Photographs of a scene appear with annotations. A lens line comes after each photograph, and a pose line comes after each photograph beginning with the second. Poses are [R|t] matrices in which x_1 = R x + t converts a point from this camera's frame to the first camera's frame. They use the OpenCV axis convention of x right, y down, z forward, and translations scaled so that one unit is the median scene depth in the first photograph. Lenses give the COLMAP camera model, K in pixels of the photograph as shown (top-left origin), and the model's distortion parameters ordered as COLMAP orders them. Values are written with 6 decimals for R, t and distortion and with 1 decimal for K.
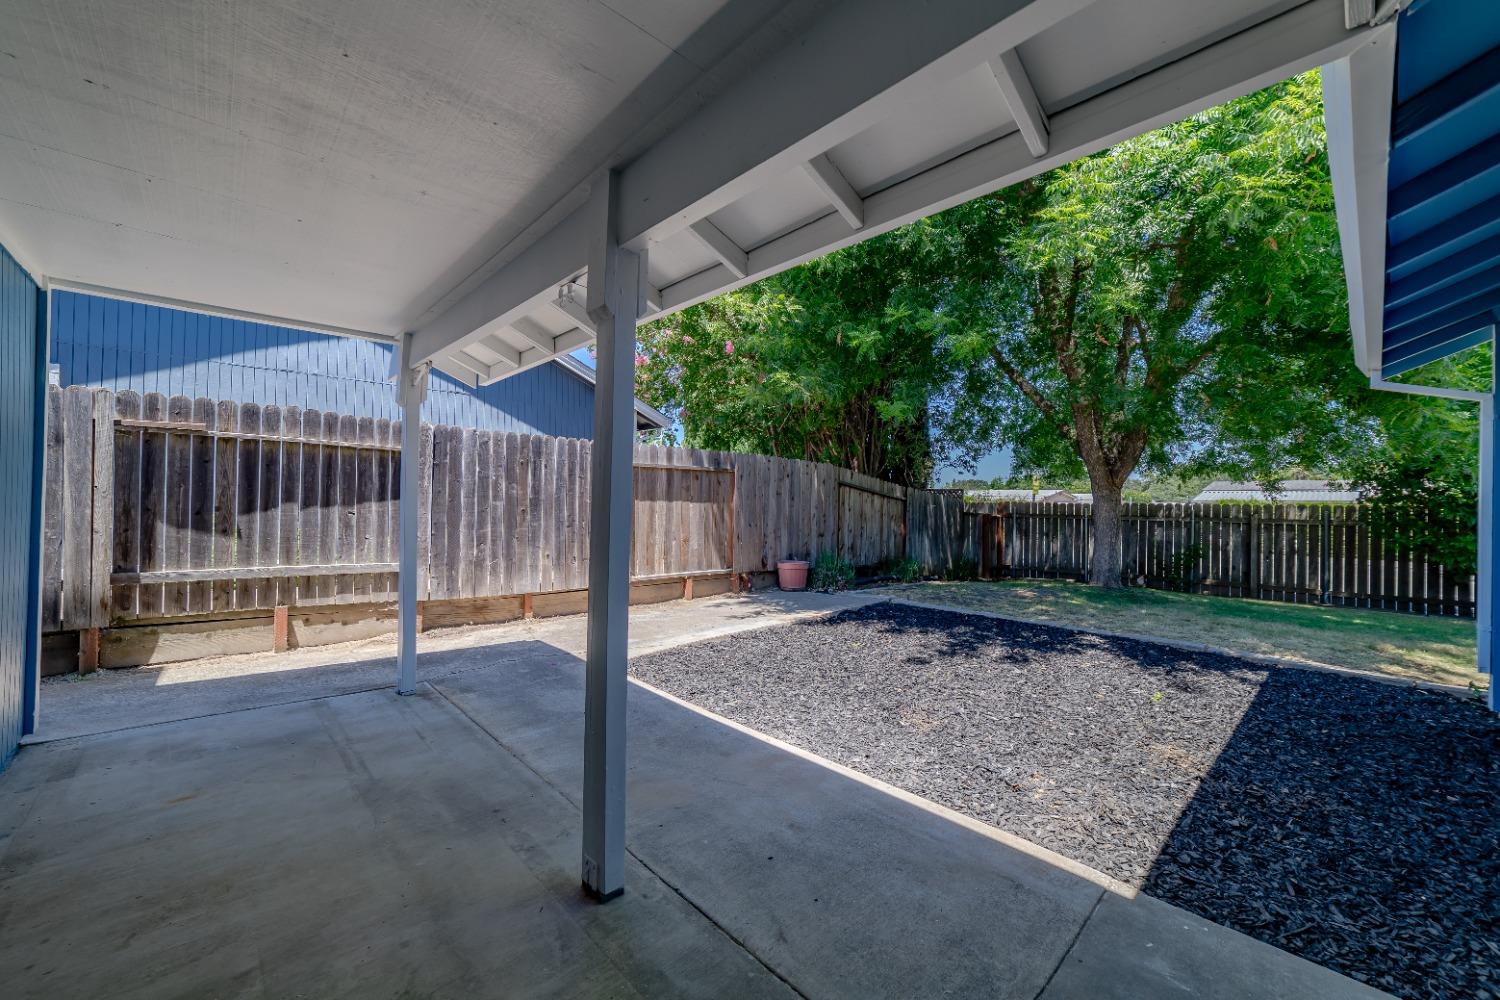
lens RADIAL K [[587.1, 0, 750.0], [0, 587.1, 500.0], [0, 0, 1]] dist [-0.024054, 0.008026]
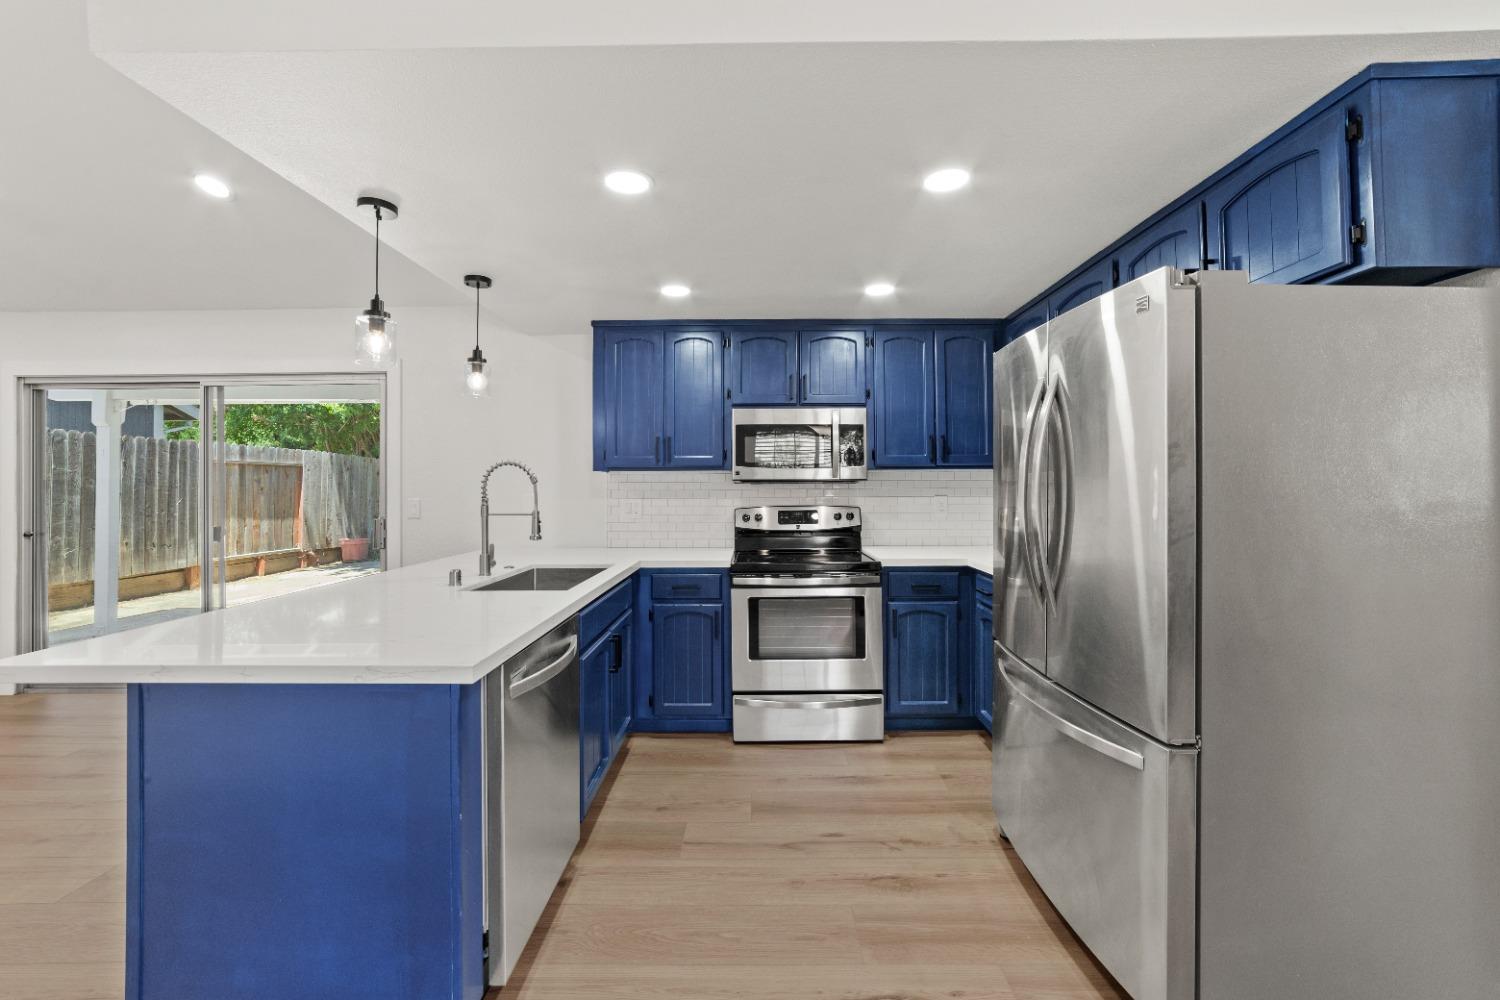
lens RADIAL K [[589.7, 0, 752.0], [0, 589.7, 475.4], [0, 0, 1]] dist [-0.022187, 0.009320]
pose [[0.693955, -0.002804, 0.720013, -0.263445], [0.013013, 0.999878, -0.008648, -0.007470], [-0.719901, 0.015371, 0.693907, -0.510943]]
